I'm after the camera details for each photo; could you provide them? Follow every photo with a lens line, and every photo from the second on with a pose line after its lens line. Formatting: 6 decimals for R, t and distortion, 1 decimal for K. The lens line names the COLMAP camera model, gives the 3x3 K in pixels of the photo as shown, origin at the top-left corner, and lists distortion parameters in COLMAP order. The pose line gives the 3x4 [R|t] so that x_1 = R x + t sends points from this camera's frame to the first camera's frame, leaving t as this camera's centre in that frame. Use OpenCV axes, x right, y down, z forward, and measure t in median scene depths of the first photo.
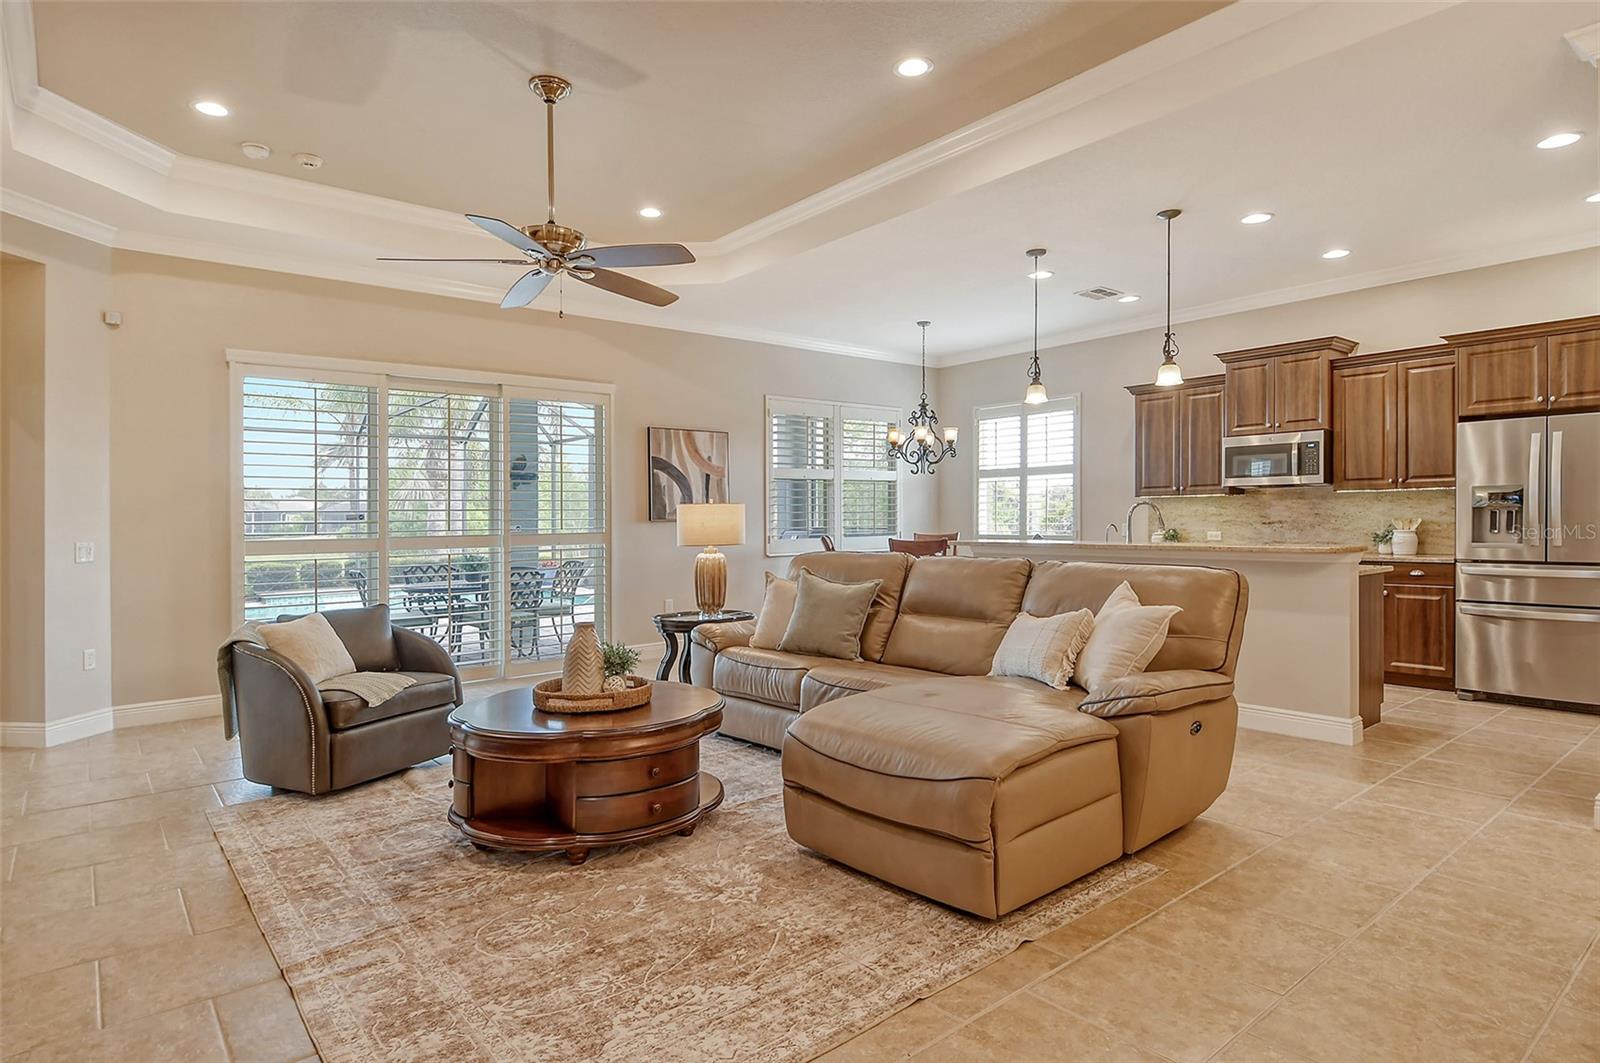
lens RADIAL K [[874.3, 0, 825.0], [0, 874.3, 511.9], [0, 0, 1]] dist [0.014986, -0.015801]
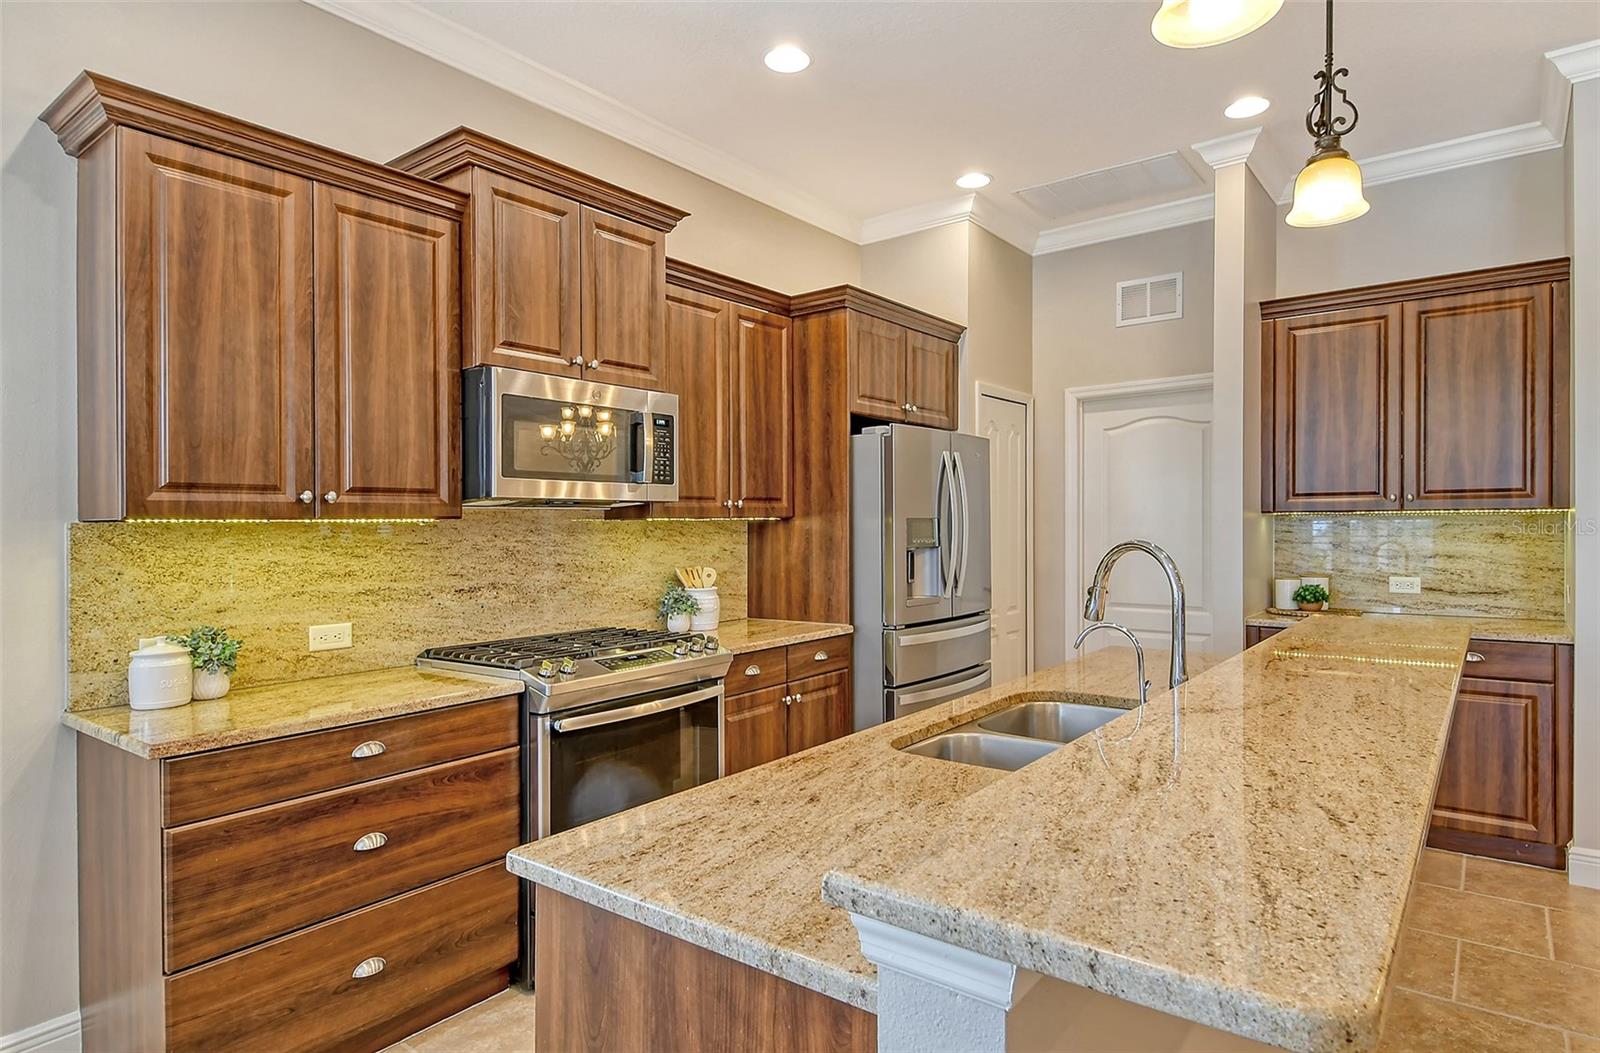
lens RADIAL K [[862.9, 0, 813.1], [0, 862.9, 531.1], [0, 0, 1]] dist [0.017071, -0.009403]
pose [[-0.216078, 0.003201, 0.976371, 0.081549], [0.001915, 0.999994, -0.002855, -0.016469], [-0.976374, 0.001253, -0.216083, 1.134086]]
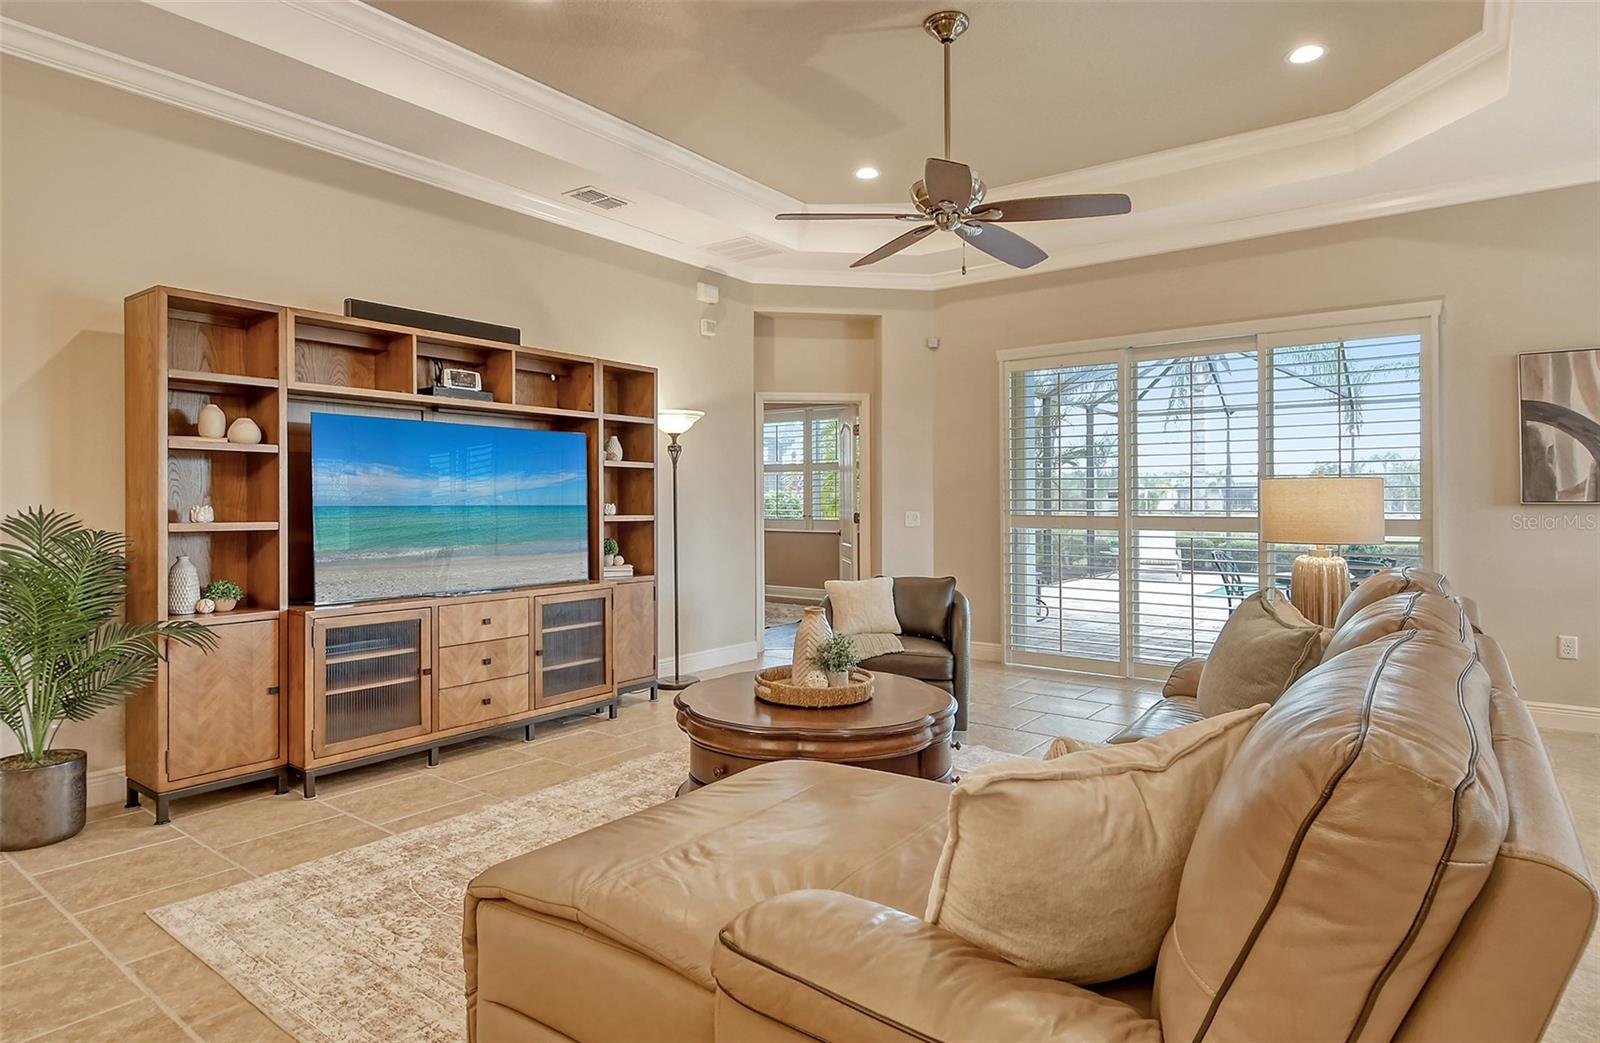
lens RADIAL K [[876.7, 0, 818.7], [0, 876.7, 499.0], [0, 0, 1]] dist [0.020920, -0.009507]
pose [[0.235144, 0.011782, -0.971889, 0.387319], [0.003127, 0.999912, 0.012878, -0.003651], [0.971955, -0.006068, 0.235087, 0.462521]]
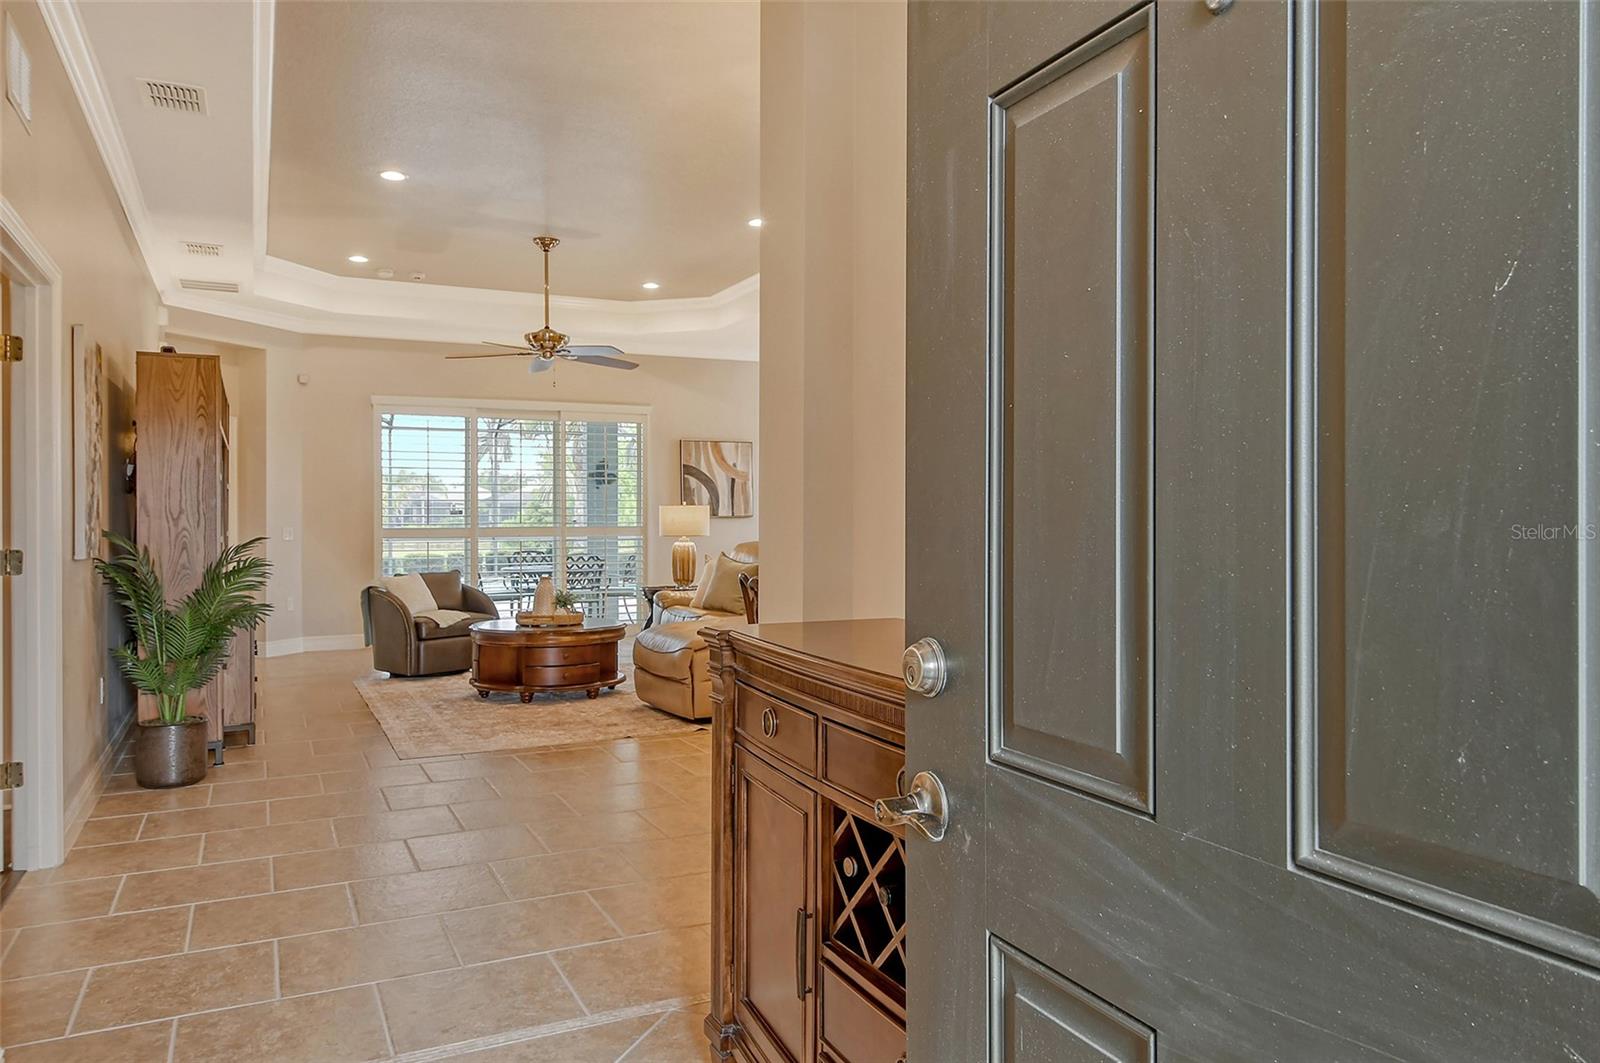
lens RADIAL K [[1118.5, 0, 815.9], [0, 1118.5, 524.1], [0, 0, 1]] dist [0.031145, 0.002313]
pose [[0.969997, 0.011498, -0.242846, 0.464958], [-0.007313, 0.999809, 0.018128, -0.012513], [0.243008, -0.015809, 0.969895, -0.603392]]
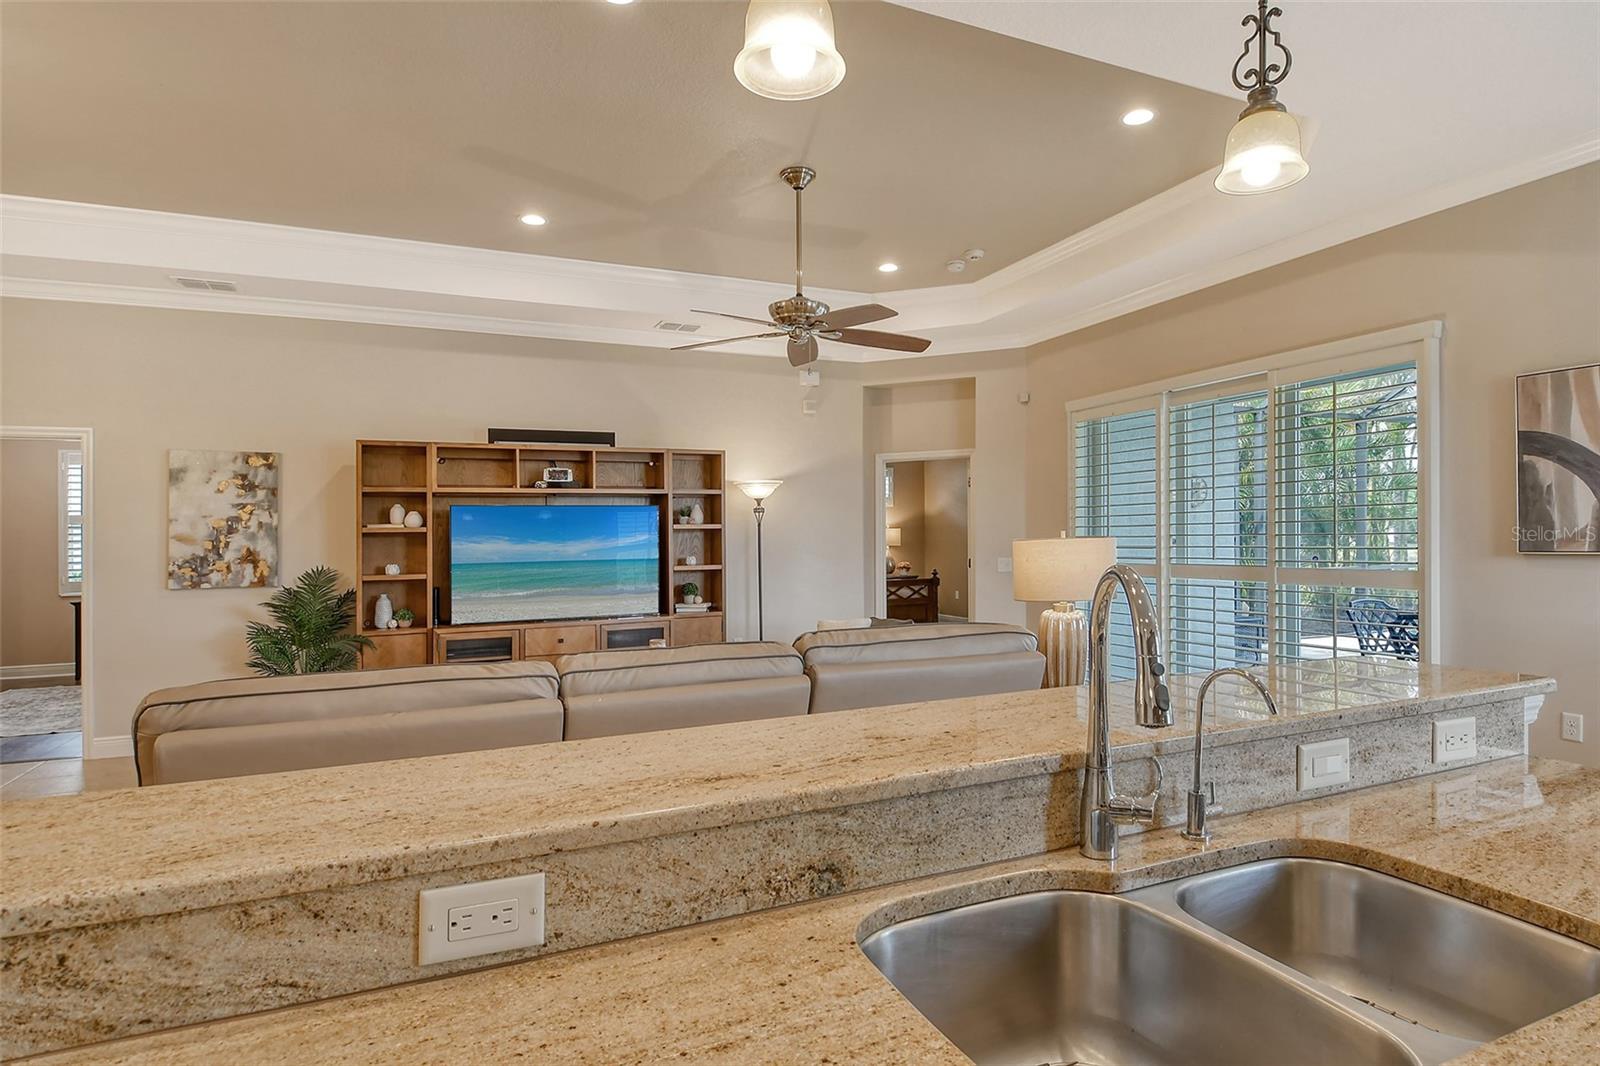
lens RADIAL K [[874.3, 0, 819.8], [0, 874.3, 538.8], [0, 0, 1]] dist [0.014986, -0.015801]
pose [[-0.265623, 0.019040, -0.963889, 0.547795], [0.026869, 0.999563, 0.012340, -0.021504], [0.963702, -0.022621, -0.266019, 0.941132]]
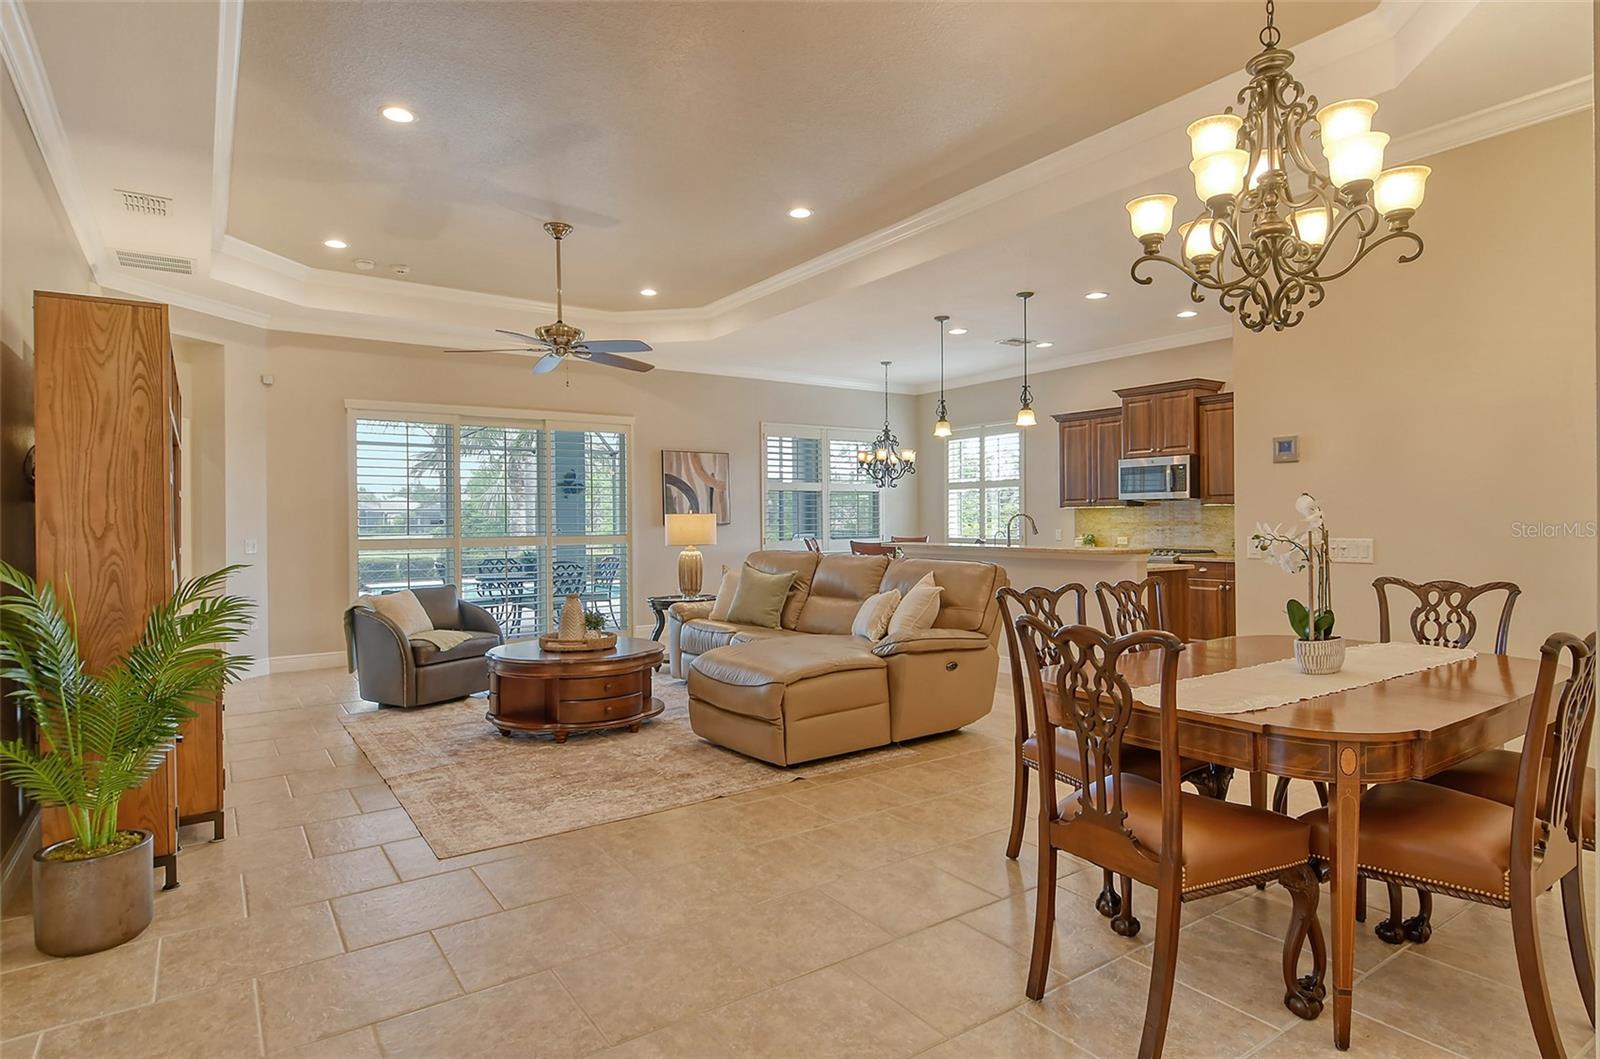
lens RADIAL K [[862.9, 0, 823.0], [0, 862.9, 529.4], [0, 0, 1]] dist [0.017071, -0.009403]
pose [[0.996210, 0.005385, -0.086816, 0.176489], [-0.003636, 0.999788, 0.020282, -0.012598], [0.086907, -0.019889, 0.996018, -0.281733]]
